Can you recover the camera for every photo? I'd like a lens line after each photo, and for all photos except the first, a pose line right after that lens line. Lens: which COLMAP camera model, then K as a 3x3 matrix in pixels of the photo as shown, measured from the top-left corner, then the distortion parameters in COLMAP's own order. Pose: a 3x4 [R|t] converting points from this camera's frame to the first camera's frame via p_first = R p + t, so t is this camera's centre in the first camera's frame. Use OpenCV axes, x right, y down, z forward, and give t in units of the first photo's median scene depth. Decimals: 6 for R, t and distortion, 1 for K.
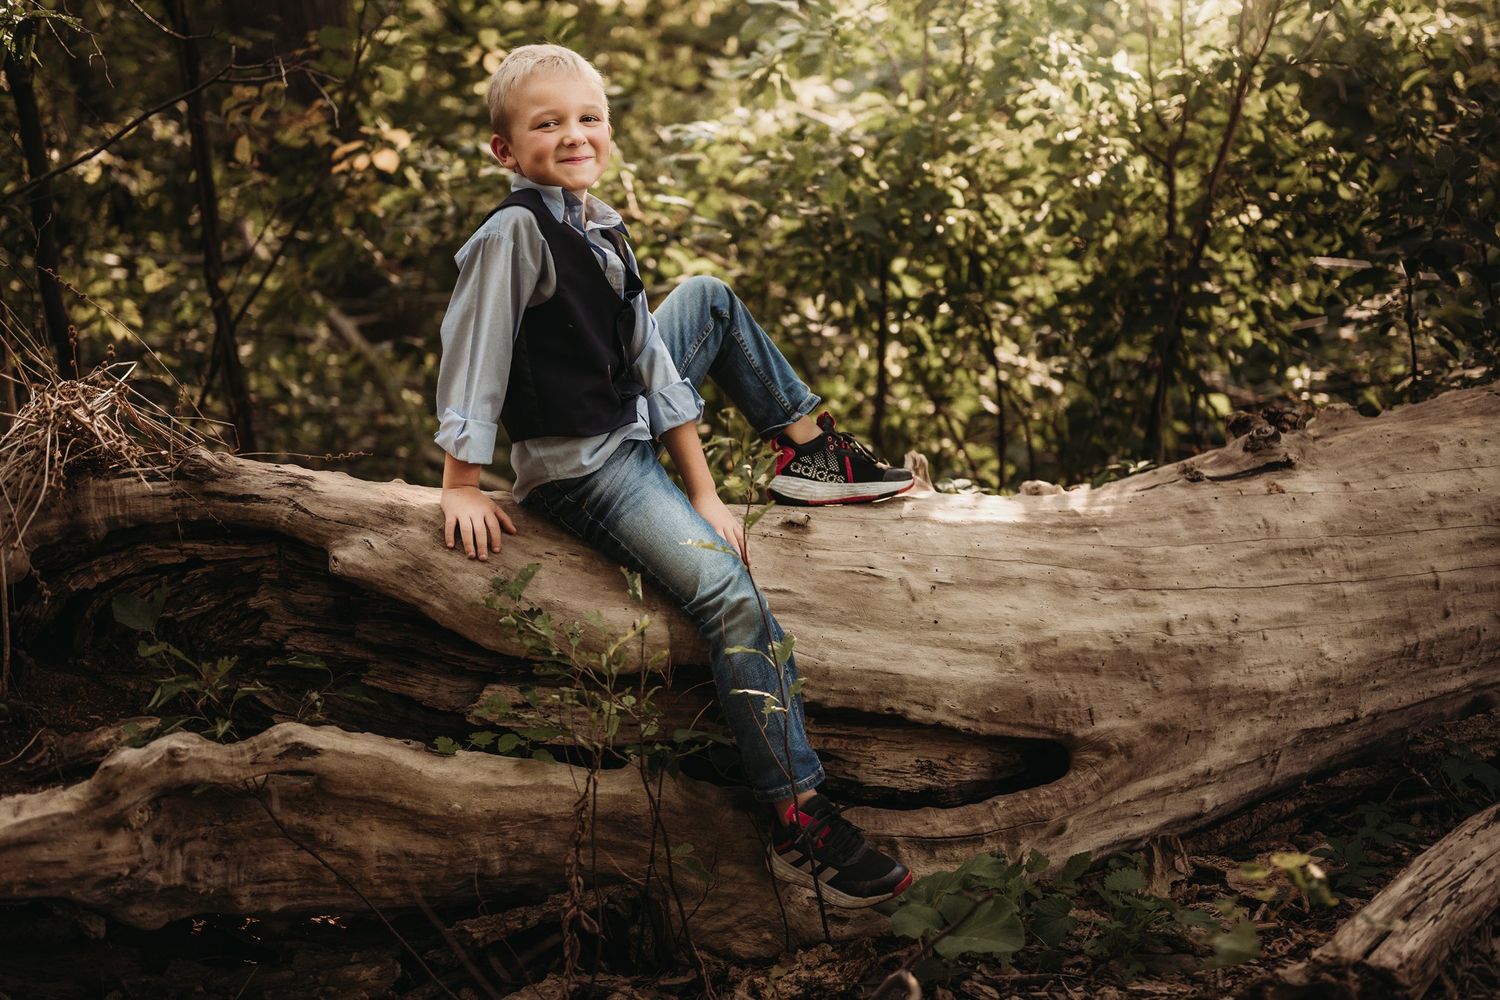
lens RADIAL K [[2203.5, 0, 750.0], [0, 2203.5, 500.0], [0, 0, 1]] dist [-0.006195, 0.036605]
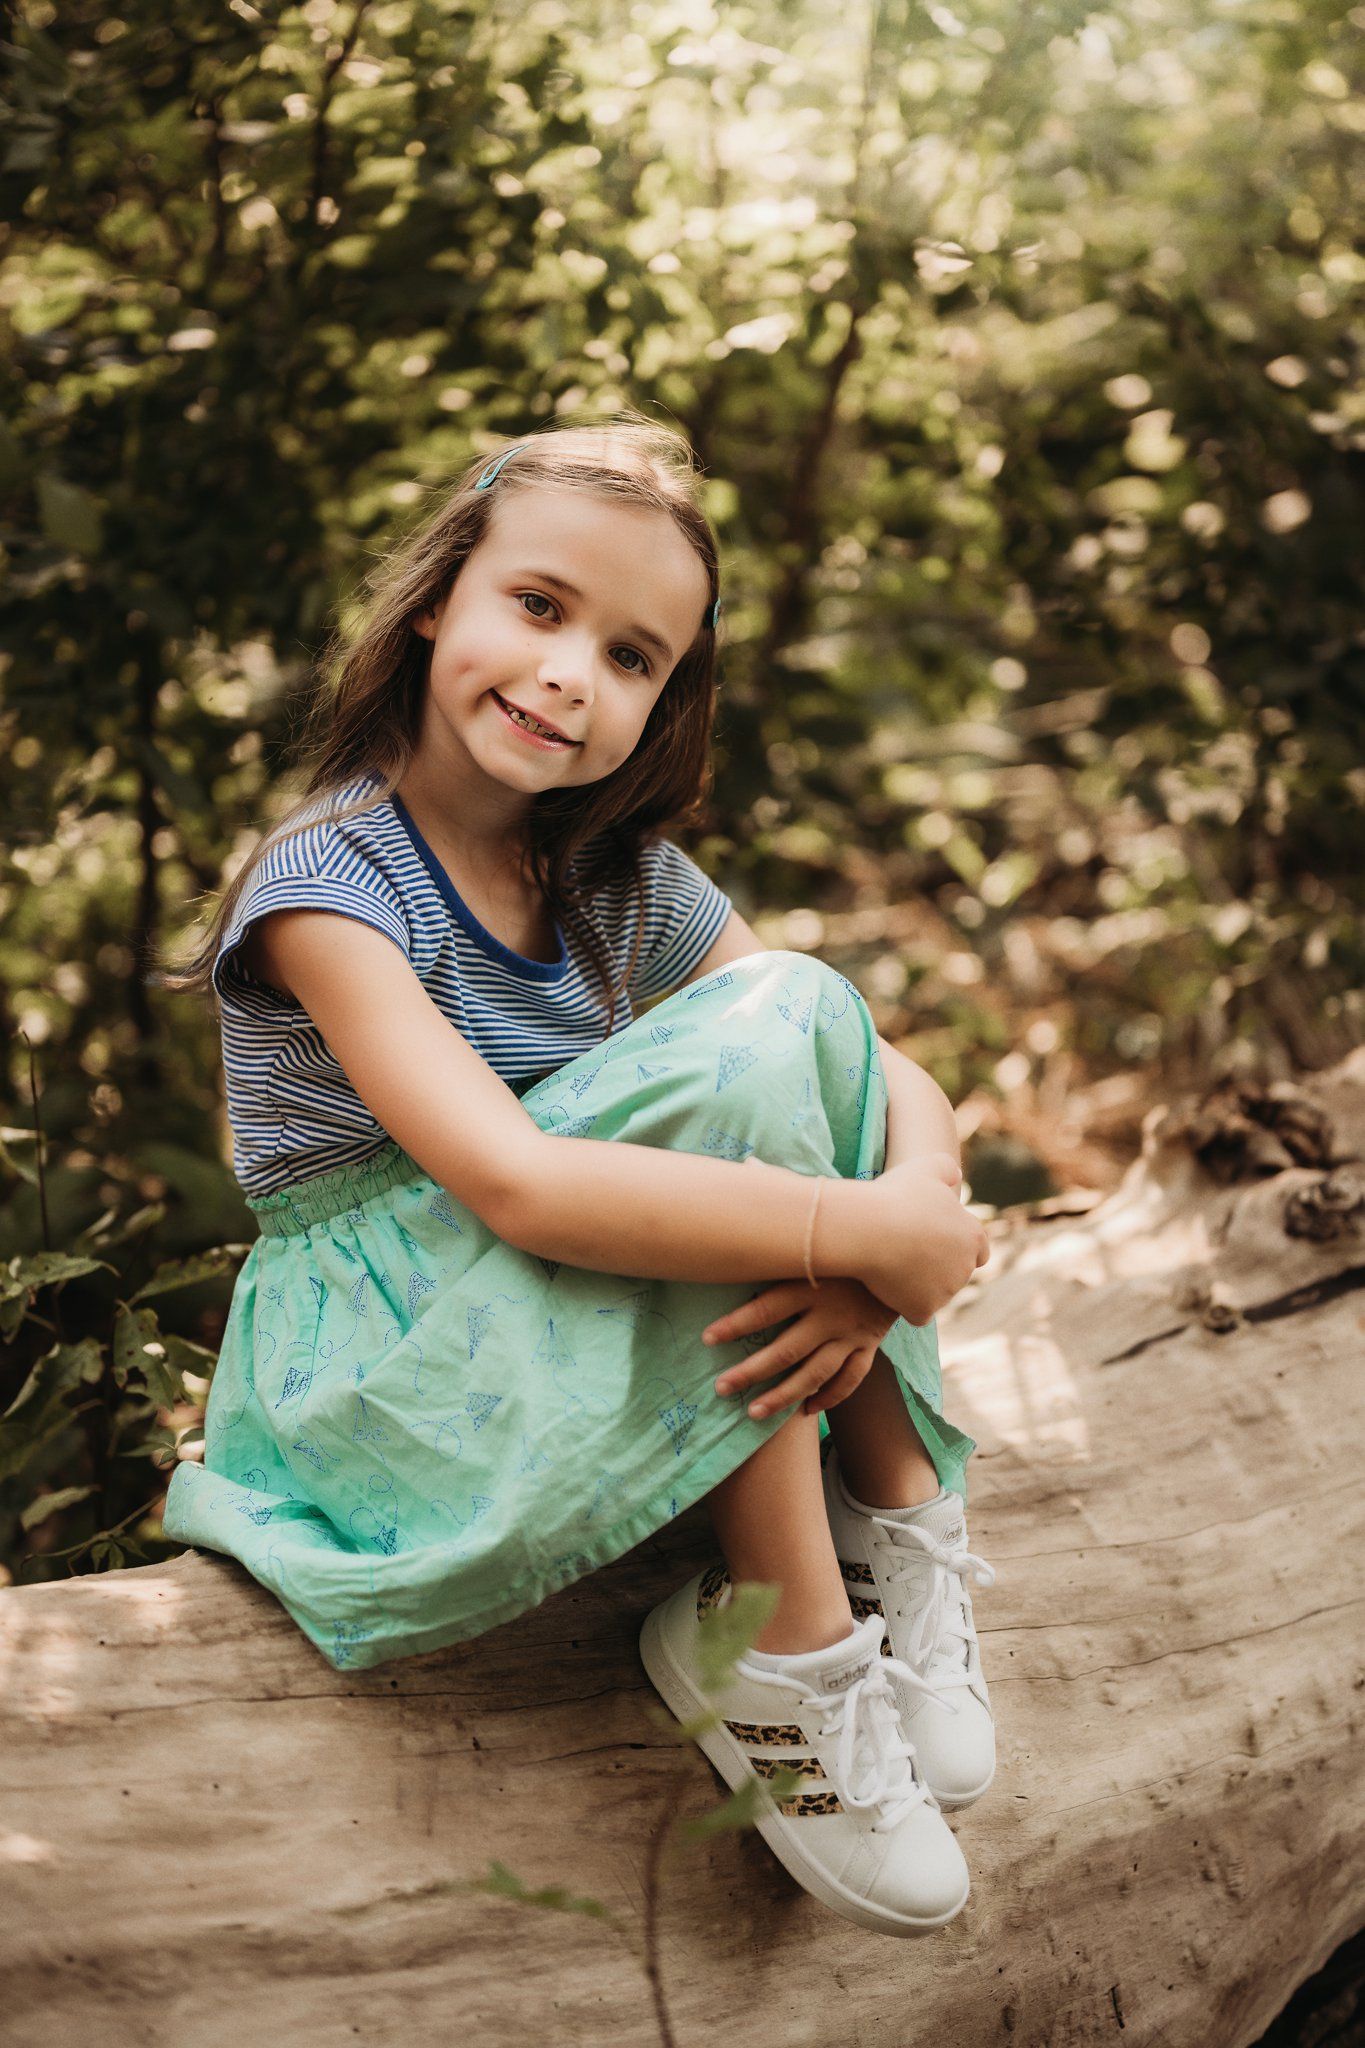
lens RADIAL K [[2934.7, 0, 682.5], [0, 2934.7, 1024.0], [0, 0, 1]] dist [-0.031442, 0.126385]
pose [[0.920238, -0.034182, 0.389864, -0.118321], [-0.008153, 0.994288, 0.106420, -0.134782], [-0.391275, -0.101110, 0.914703, 0.569748]]
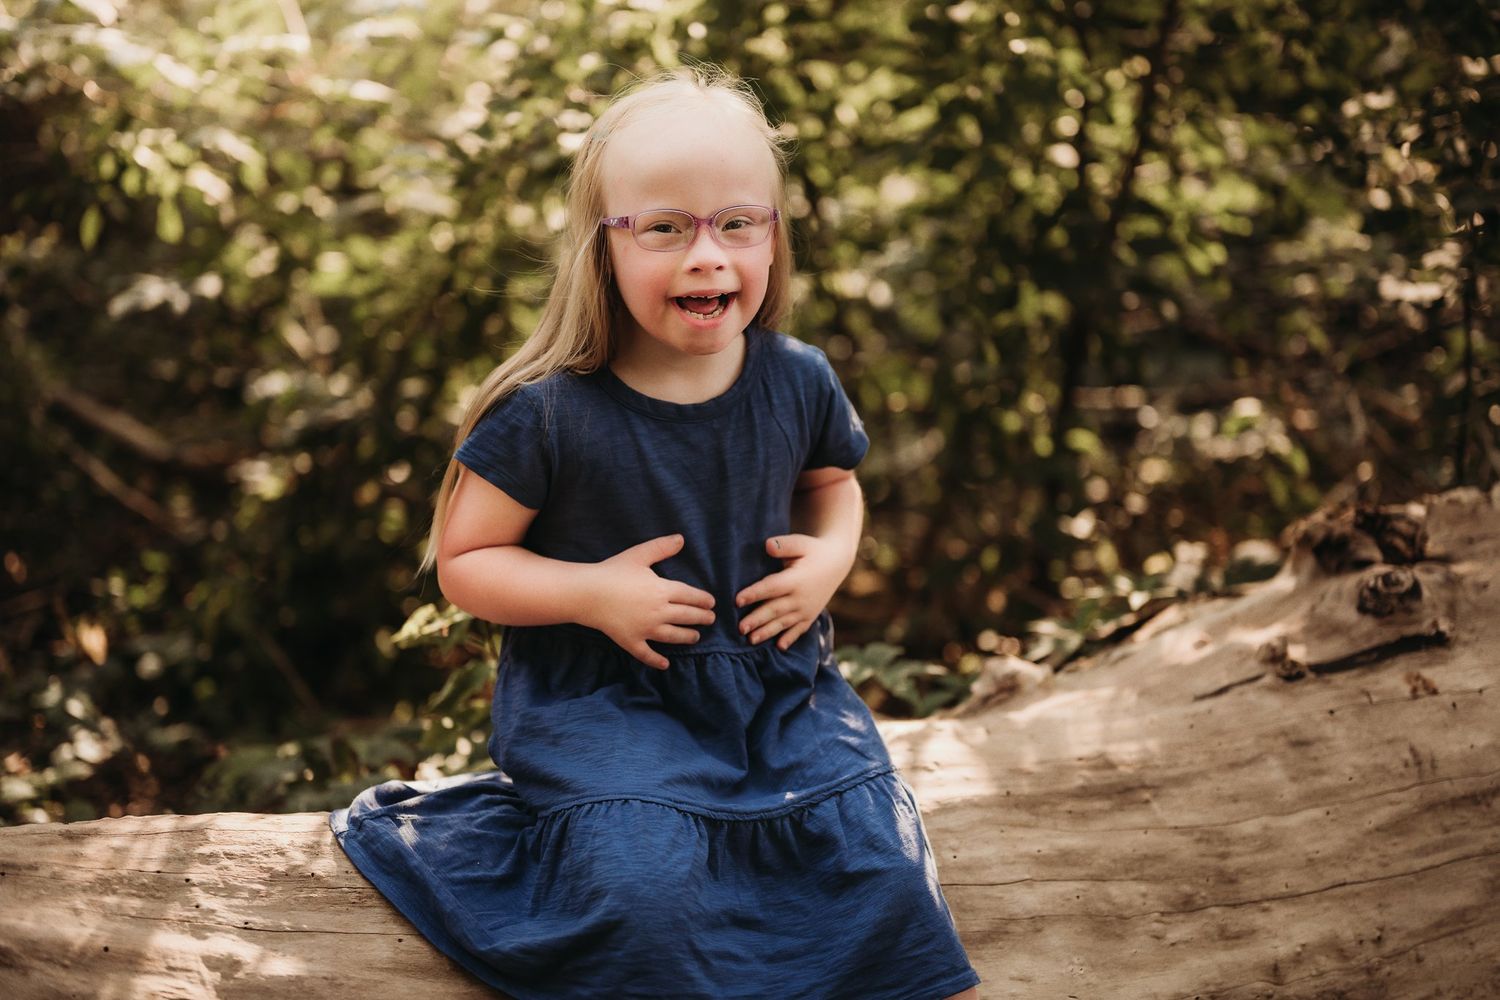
lens RADIAL K [[2149.4, 0, 750.0], [0, 2149.4, 500.0], [0, 0, 1]] dist [-0.031442, 0.126385]
pose [[0.988664, -0.028090, 0.147495, -0.022594], [0.009575, 0.992139, 0.124771, -0.136004], [-0.149841, -0.121944, 0.981161, 0.505427]]
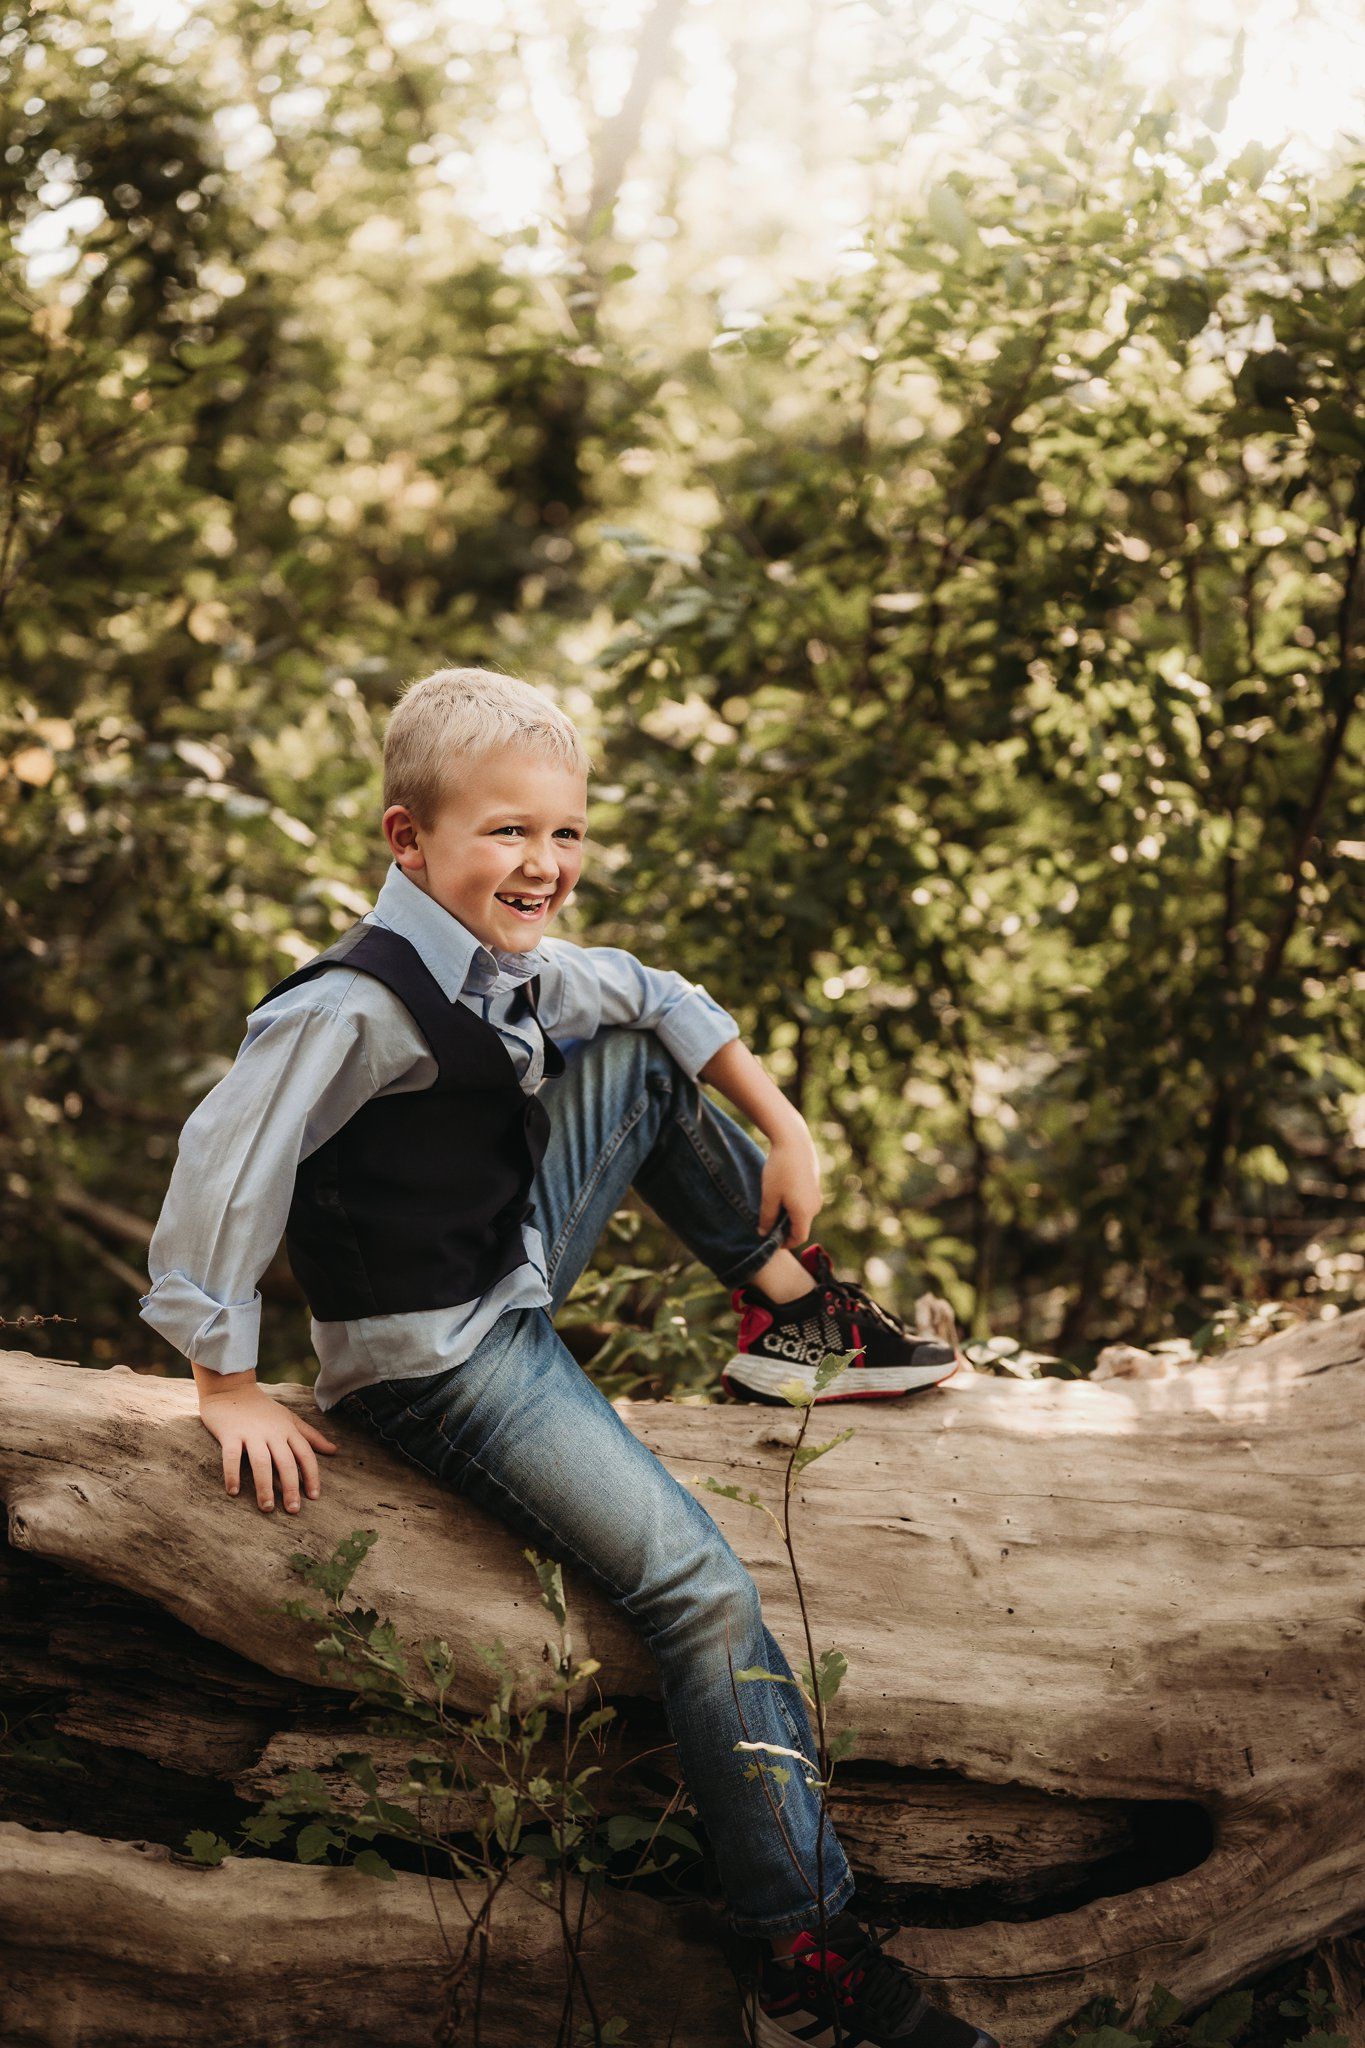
lens RADIAL K [[2934.7, 0, 682.5], [0, 2934.7, 1024.0], [0, 0, 1]] dist [-0.031442, 0.126385]
pose [[0.995102, 0.025698, 0.095453, -0.085324], [-0.021378, 0.998712, -0.046010, -0.066029], [-0.096512, 0.043744, 0.994370, 0.199140]]
